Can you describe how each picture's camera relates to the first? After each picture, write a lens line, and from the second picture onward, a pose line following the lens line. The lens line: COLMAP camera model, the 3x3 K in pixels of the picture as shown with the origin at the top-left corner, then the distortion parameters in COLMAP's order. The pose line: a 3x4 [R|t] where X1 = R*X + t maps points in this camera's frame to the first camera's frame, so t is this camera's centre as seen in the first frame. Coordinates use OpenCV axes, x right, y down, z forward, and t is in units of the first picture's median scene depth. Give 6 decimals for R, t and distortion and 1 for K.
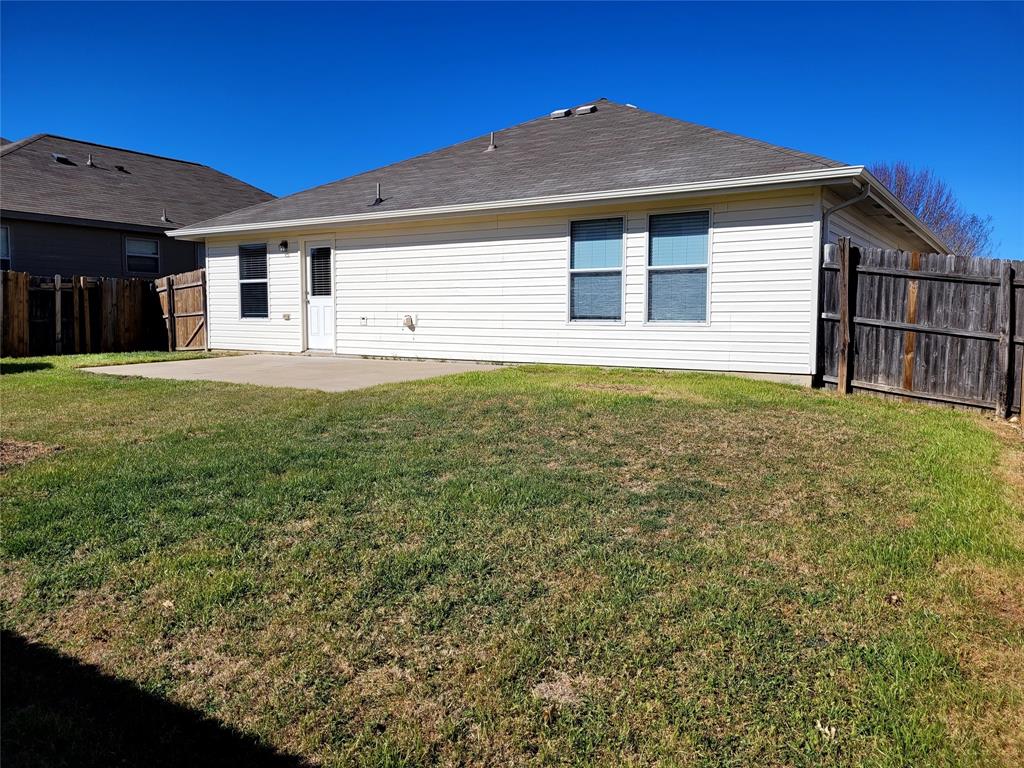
lens RADIAL K [[783.7, 0, 511.9], [0, 783.7, 382.4], [0, 0, 1]] dist [0.011068, 0.003773]
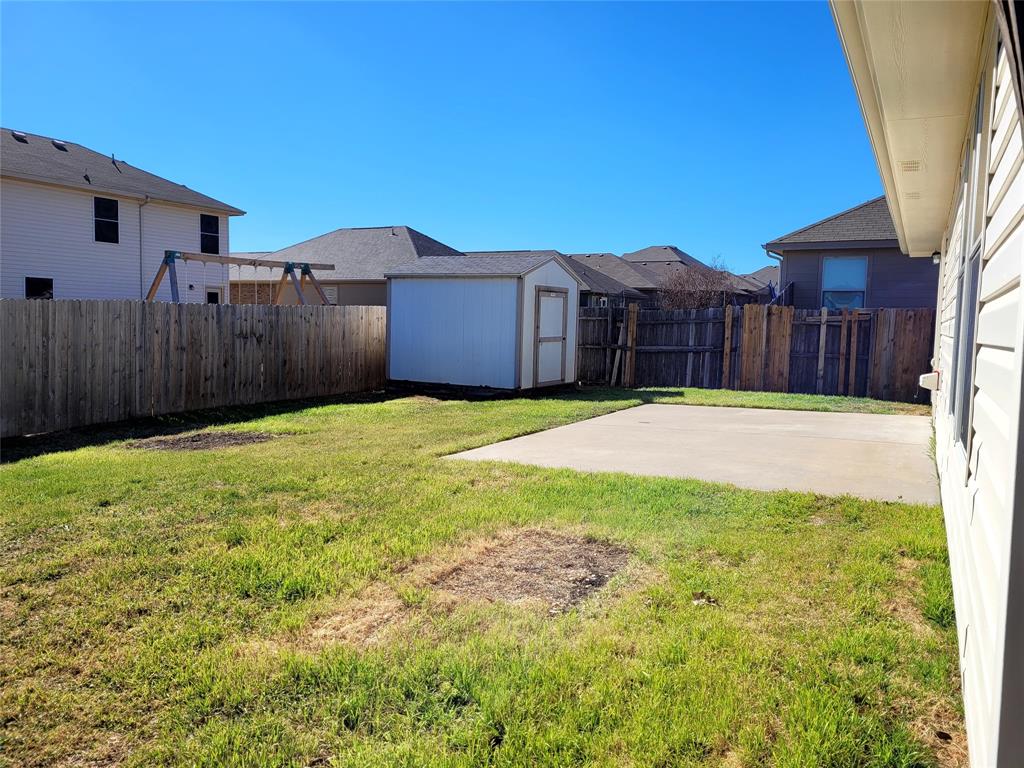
lens RADIAL K [[783.7, 0, 511.8], [0, 783.7, 383.2], [0, 0, 1]] dist [0.011068, 0.003773]
pose [[0.092670, 0.065092, -0.993567, 0.318503], [-0.112265, 0.992181, 0.054530, -0.056372], [0.989348, 0.106490, 0.099253, 0.549556]]
